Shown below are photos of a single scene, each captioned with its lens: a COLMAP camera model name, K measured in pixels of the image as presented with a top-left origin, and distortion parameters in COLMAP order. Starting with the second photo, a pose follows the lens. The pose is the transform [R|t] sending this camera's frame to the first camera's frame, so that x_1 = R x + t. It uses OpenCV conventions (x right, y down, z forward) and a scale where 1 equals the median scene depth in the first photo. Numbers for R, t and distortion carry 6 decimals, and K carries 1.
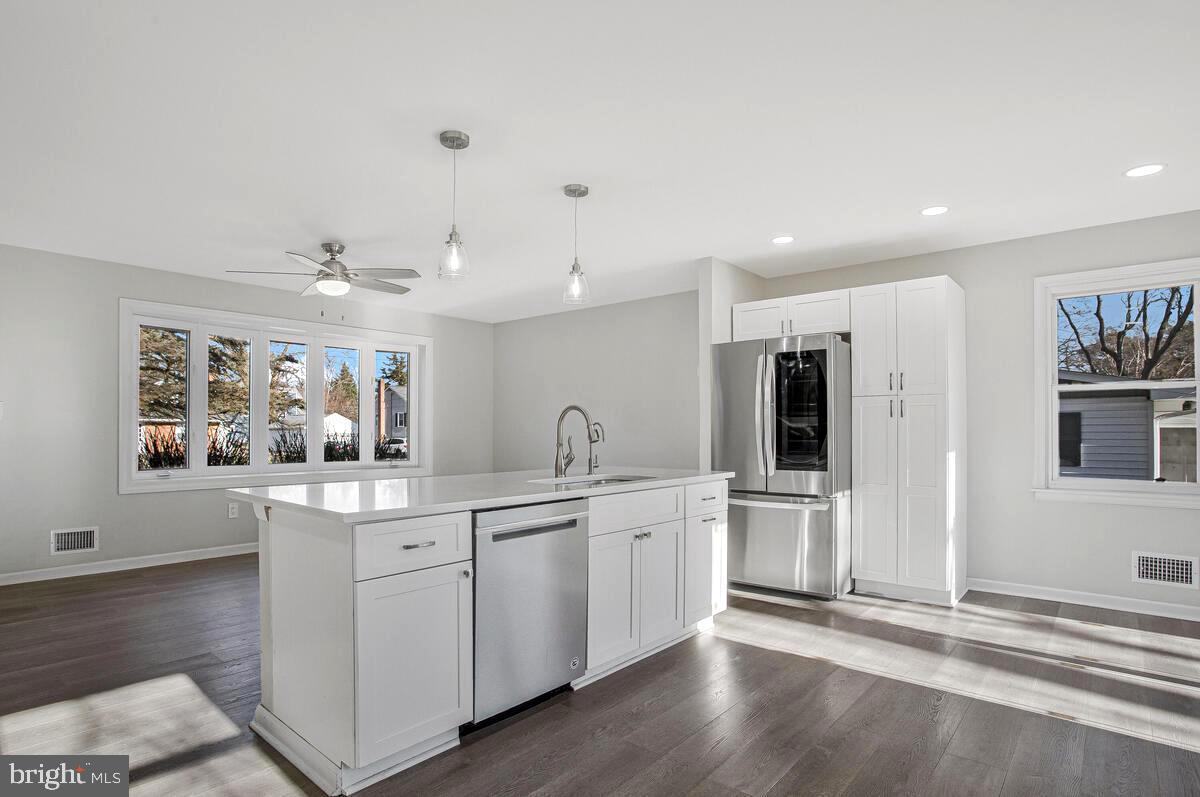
lens RADIAL K [[588.5, 0, 544.2], [0, 588.5, 424.5], [0, 0, 1]] dist [-0.048031, 0.011071]
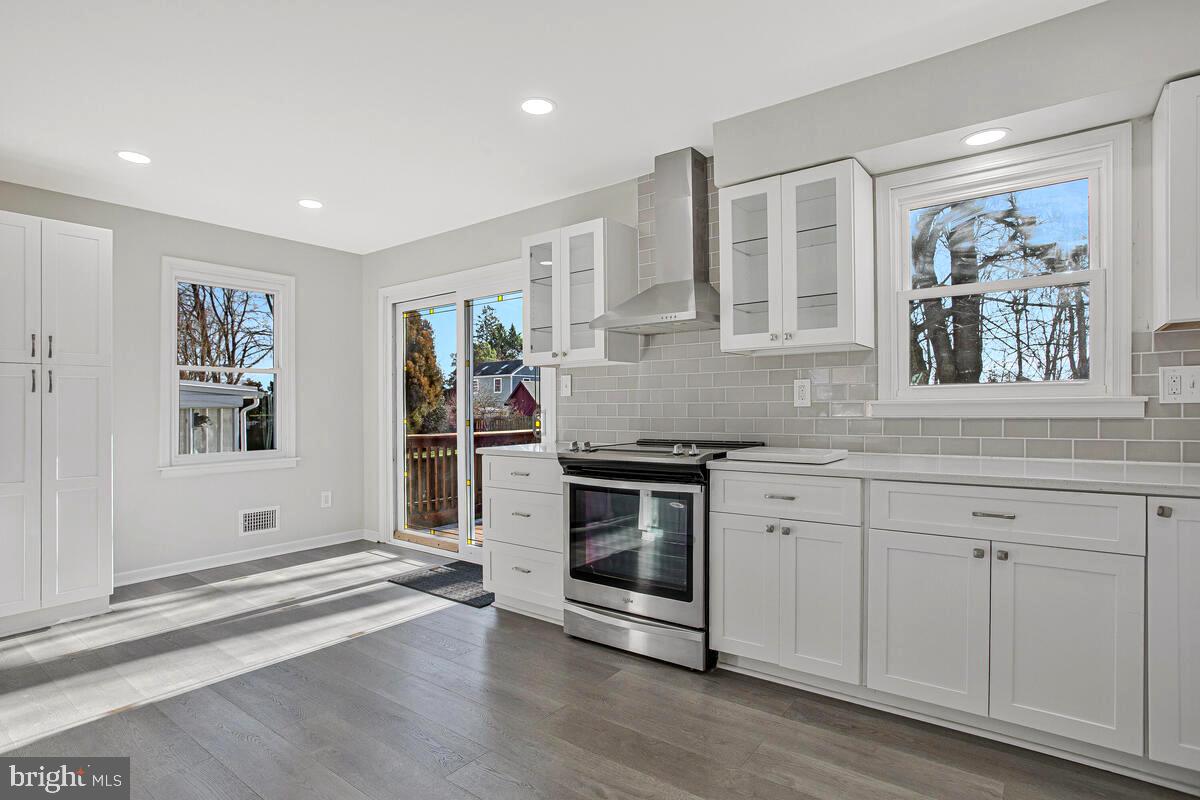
lens RADIAL K [[612.0, 0, 606.1], [0, 612.0, 409.9], [0, 0, 1]] dist [-0.021069, 0.003988]
pose [[-0.084752, -0.006108, 0.996383, -0.312607], [0.002414, 0.999977, 0.006336, 0.008878], [-0.996399, 0.002942, -0.084736, 0.379625]]
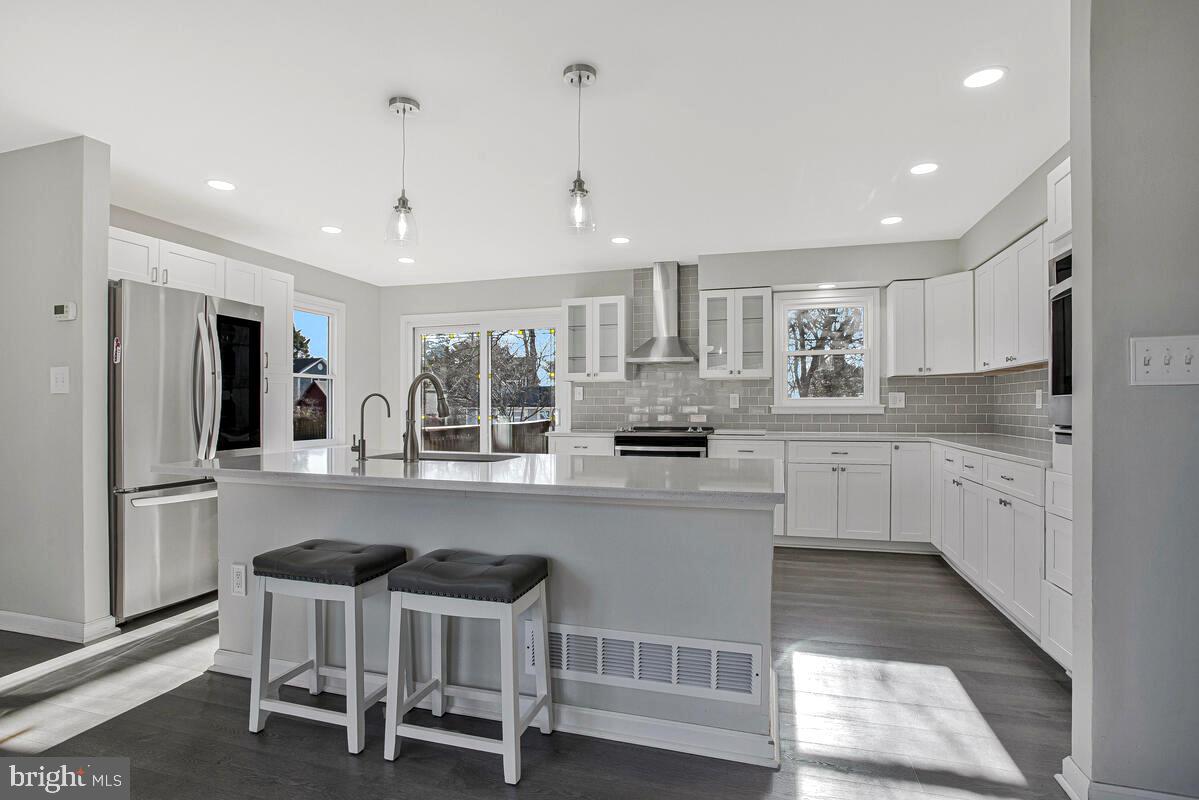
lens RADIAL K [[588.0, 0, 603.0], [0, 588.0, 407.7], [0, 0, 1]] dist [-0.048031, 0.011071]
pose [[-0.421883, -0.001647, 0.906649, -0.755832], [-0.005470, 0.999985, -0.000729, 0.012967], [-0.906634, -0.005267, -0.421885, 1.022135]]
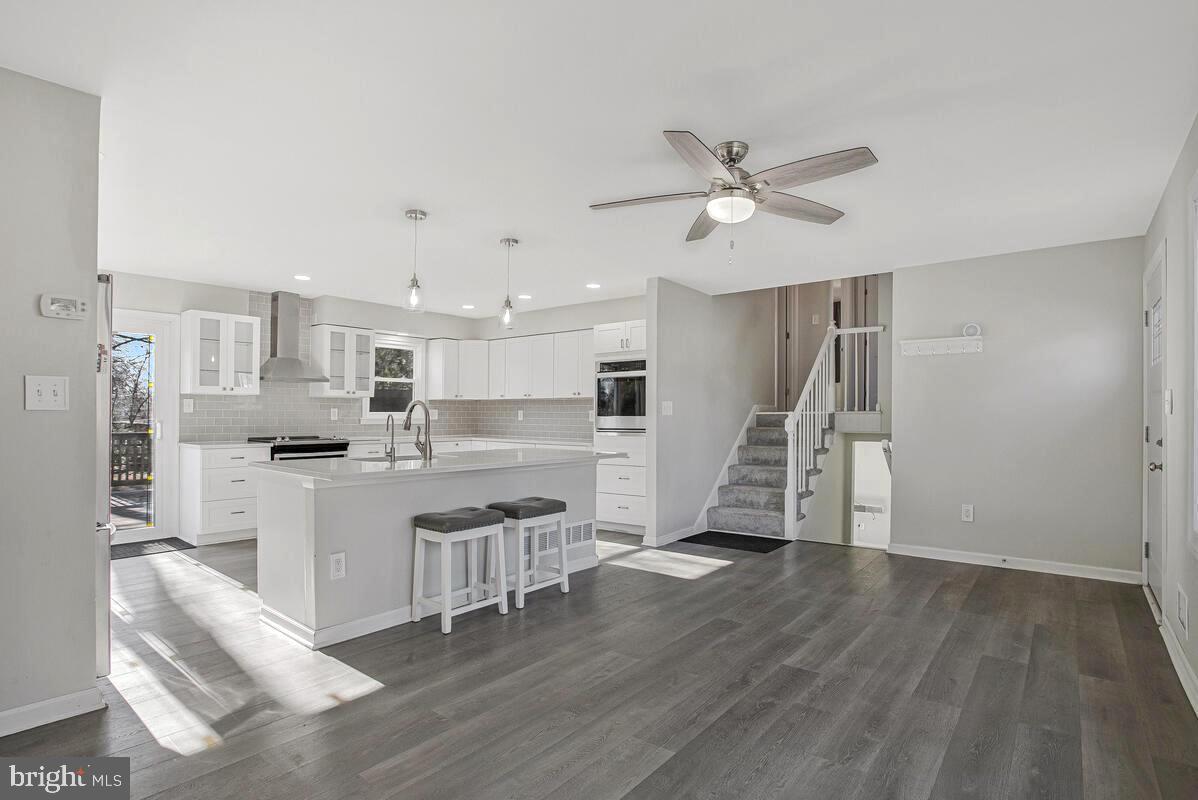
lens RADIAL K [[587.5, 0, 591.4], [0, 587.5, 408.0], [0, 0, 1]] dist [-0.048031, 0.011071]
pose [[-0.999519, -0.007217, -0.030150, -0.273486], [-0.006624, 0.999784, -0.019716, 0.003383], [0.030286, -0.019506, -0.999351, 2.044077]]
